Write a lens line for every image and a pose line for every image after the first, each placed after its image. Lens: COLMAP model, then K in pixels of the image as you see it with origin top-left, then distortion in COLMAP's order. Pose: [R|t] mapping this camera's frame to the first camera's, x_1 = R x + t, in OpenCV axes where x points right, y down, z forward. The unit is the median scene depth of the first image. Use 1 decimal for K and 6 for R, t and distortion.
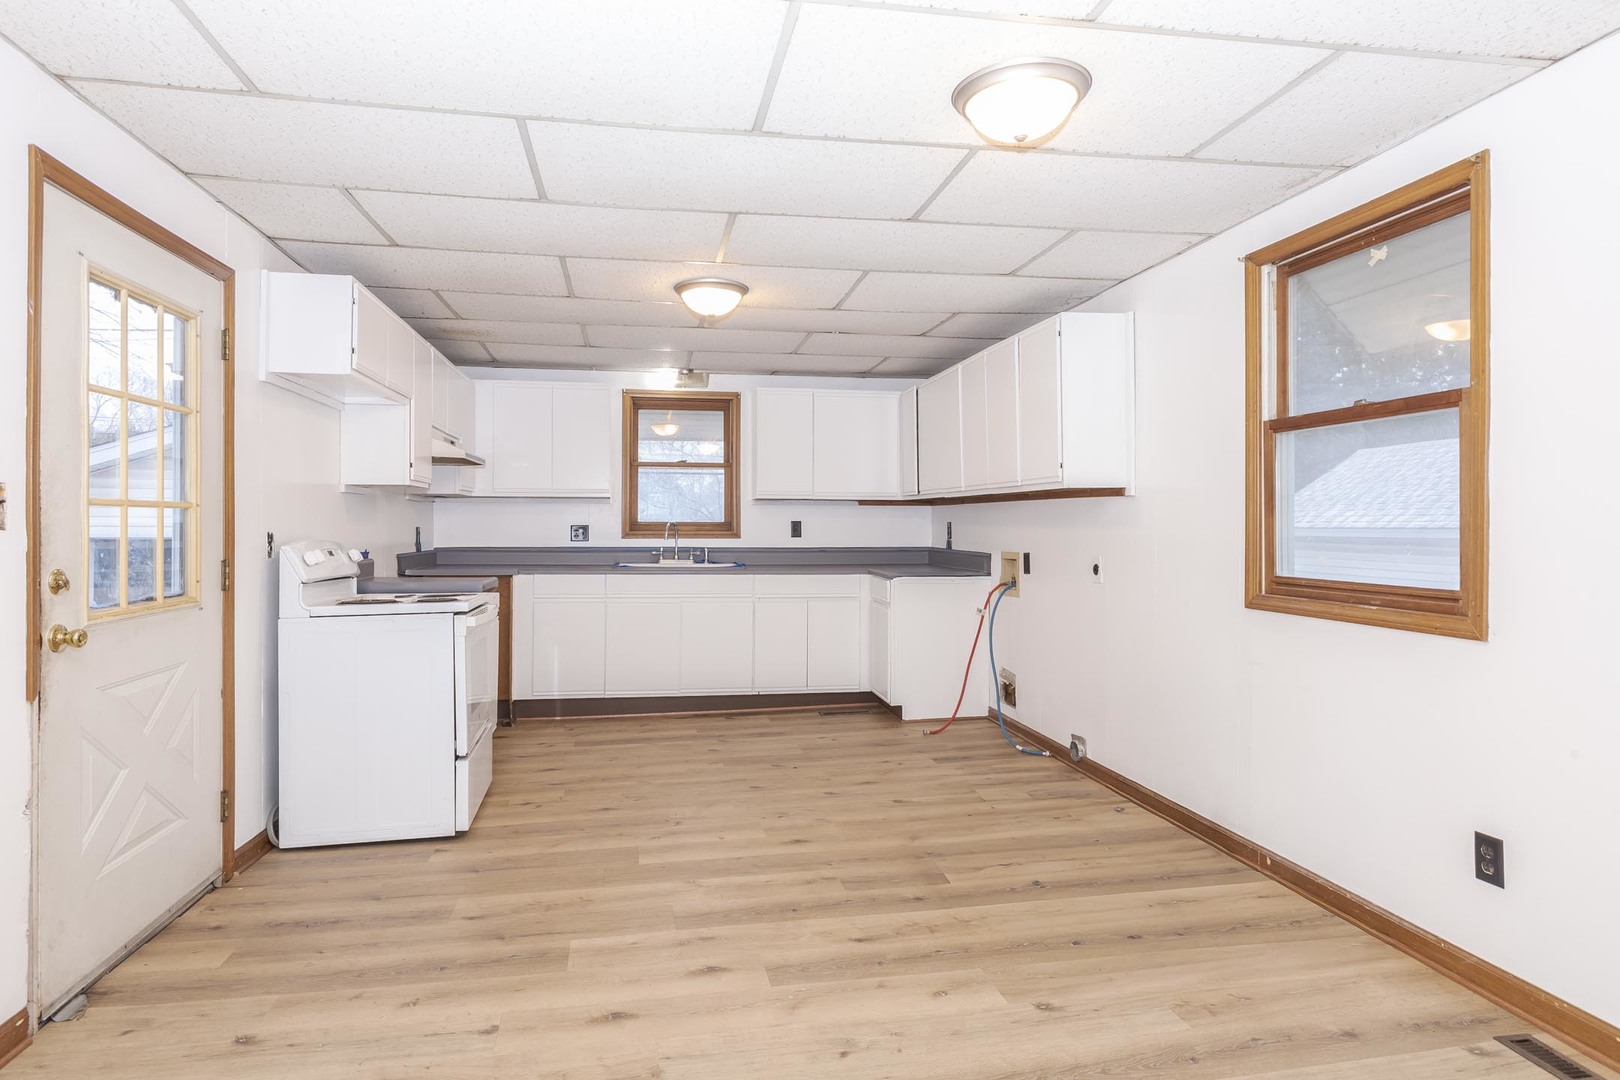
lens RADIAL K [[840.9, 0, 807.4], [0, 840.9, 529.6], [0, 0, 1]] dist [0.000692, 0.000157]
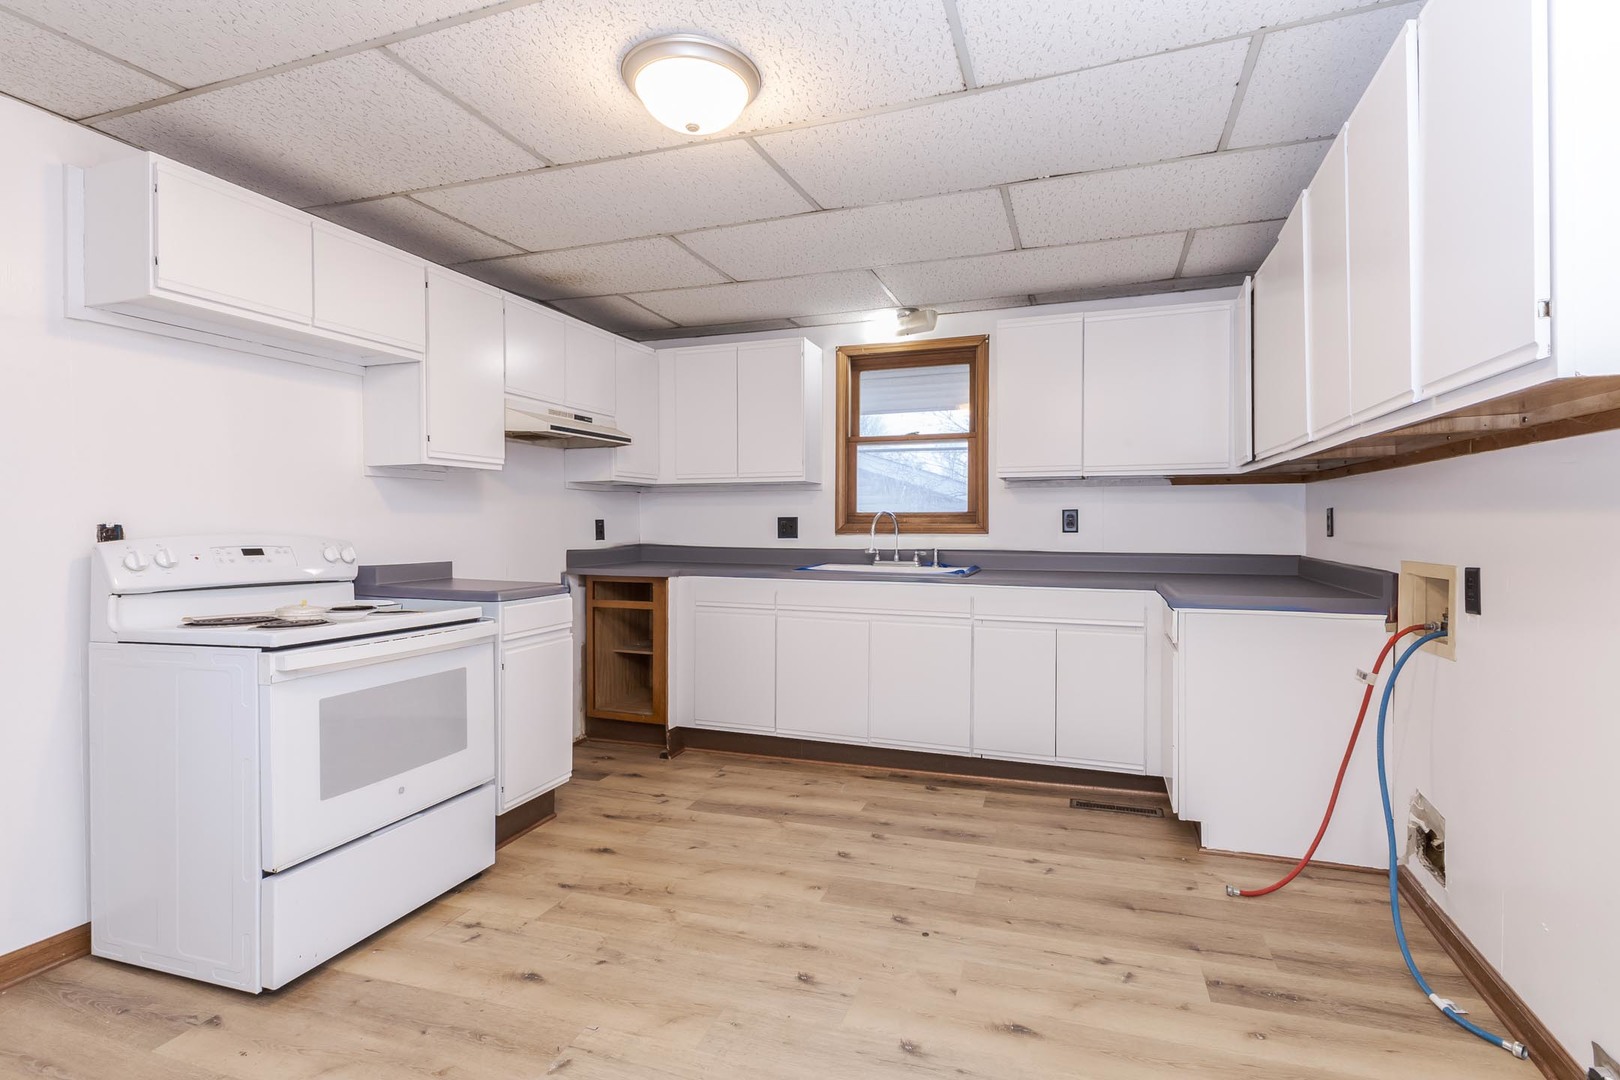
lens RADIAL K [[761.1, 0, 810.0], [0, 761.1, 540.0], [0, 0, 1]] dist [0.009372, -0.000092]
pose [[0.870016, 0.008688, -0.492946, 0.119463], [0.000817, 0.999818, 0.019065, 0.003030], [0.493022, -0.016989, 0.869851, 0.359111]]
